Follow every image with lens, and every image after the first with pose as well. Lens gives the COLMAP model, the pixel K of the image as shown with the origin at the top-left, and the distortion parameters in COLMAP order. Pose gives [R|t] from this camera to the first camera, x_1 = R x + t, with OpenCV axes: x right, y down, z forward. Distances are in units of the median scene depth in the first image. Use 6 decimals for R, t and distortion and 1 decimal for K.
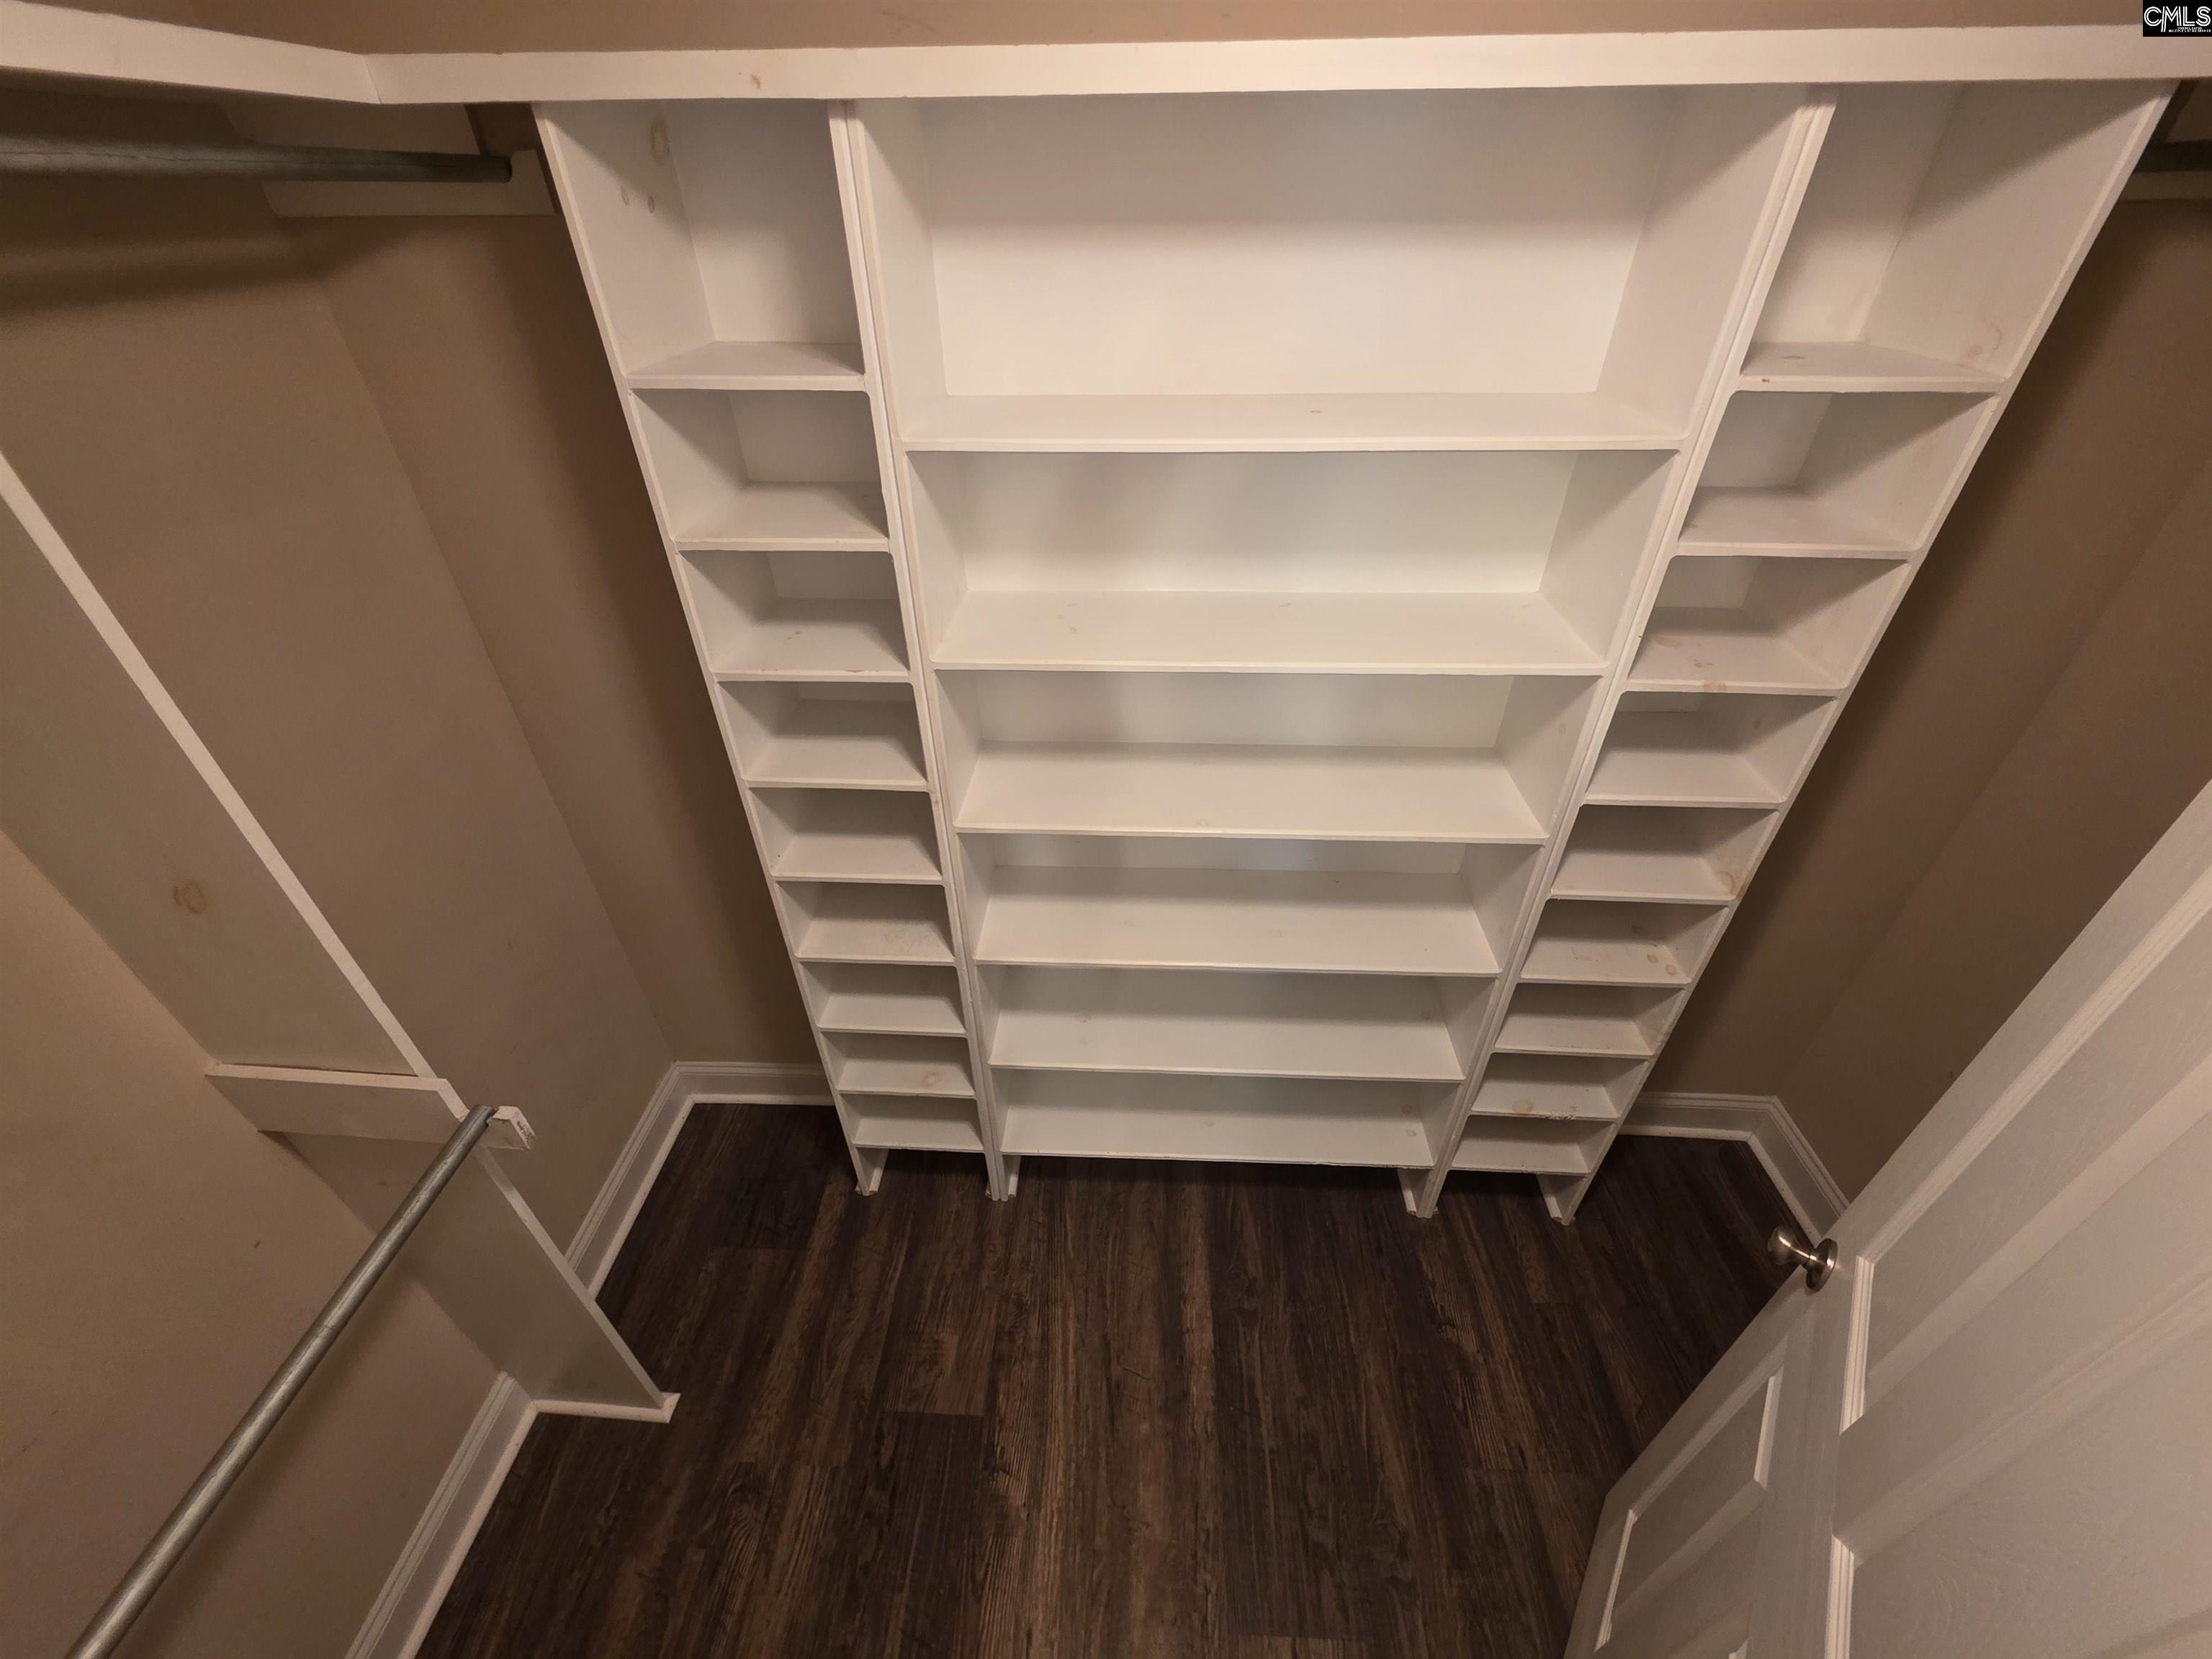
lens RADIAL K [[886.4, 0, 1104.6], [0, 886.4, 835.1], [0, 0, 1]] dist [-0.000662, 0.000039]
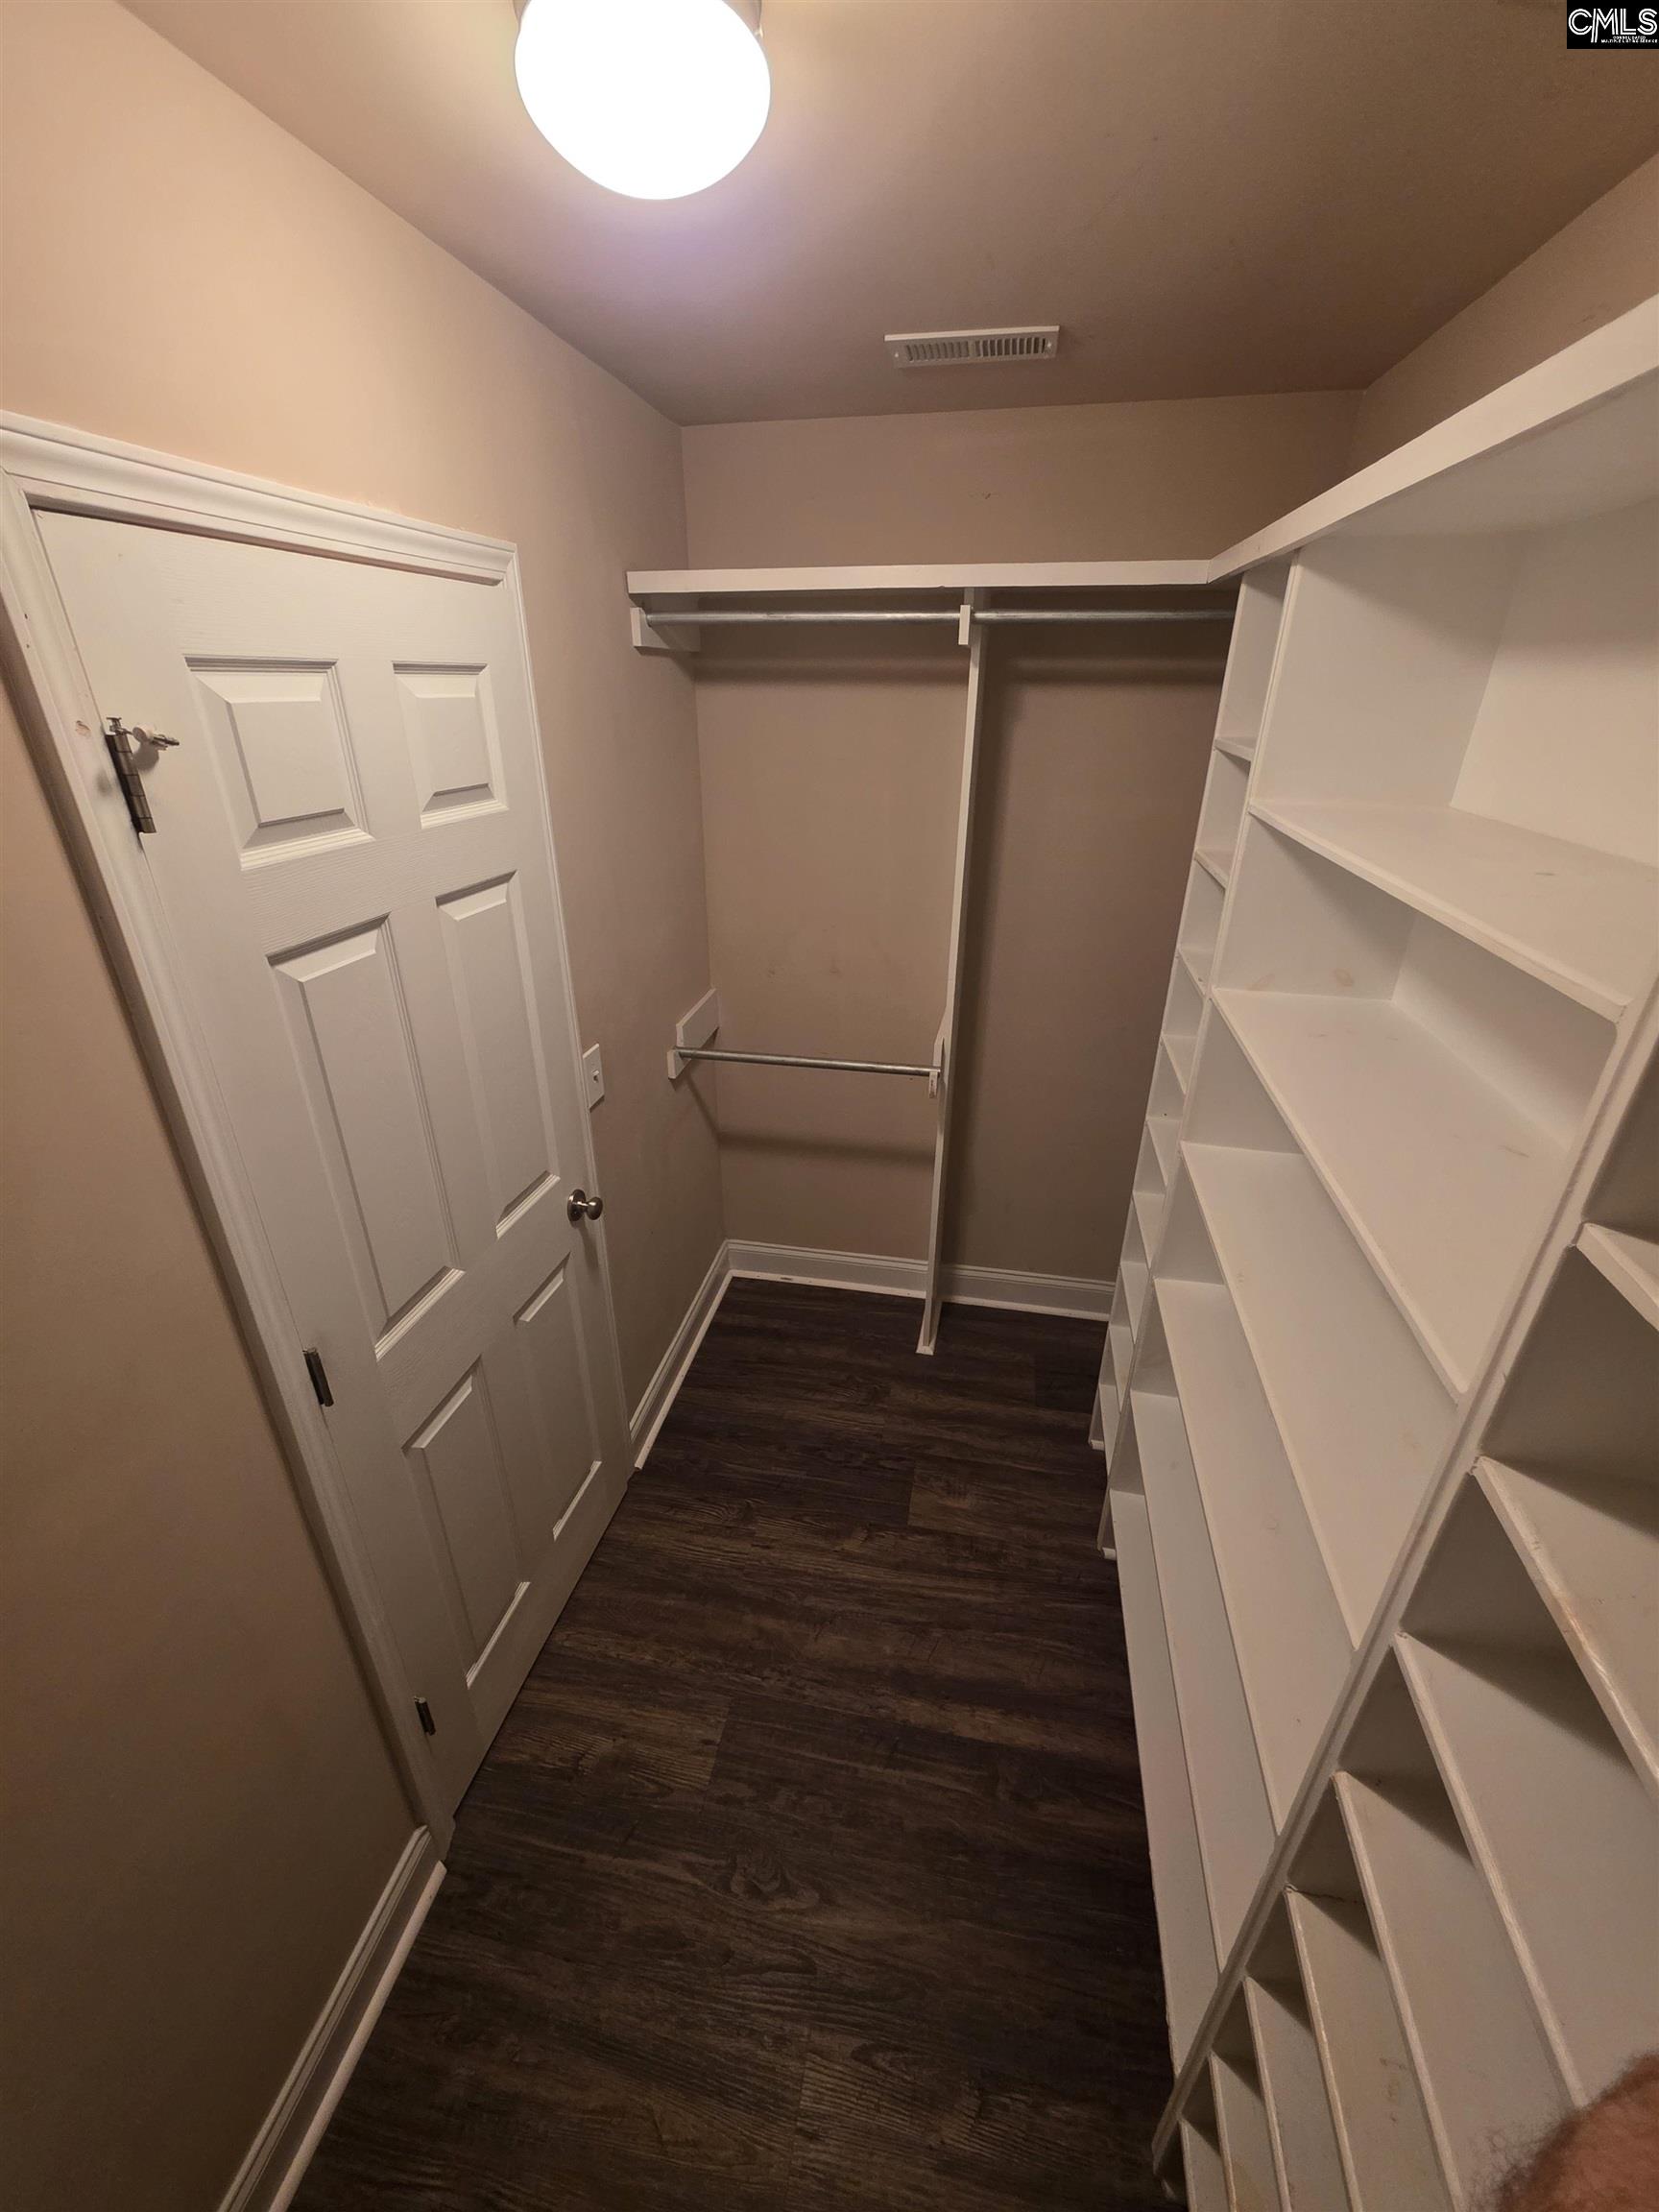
lens RADIAL K [[886.4, 0, 829.5], [0, 886.4, 1106.0], [0, 0, 1]] dist [-0.000662, 0.000039]
pose [[-0.145057, 0.437828, -0.887280, 0.700766], [-0.586066, 0.684497, 0.433578, -0.217703], [0.797173, 0.582898, 0.157305, 0.356580]]
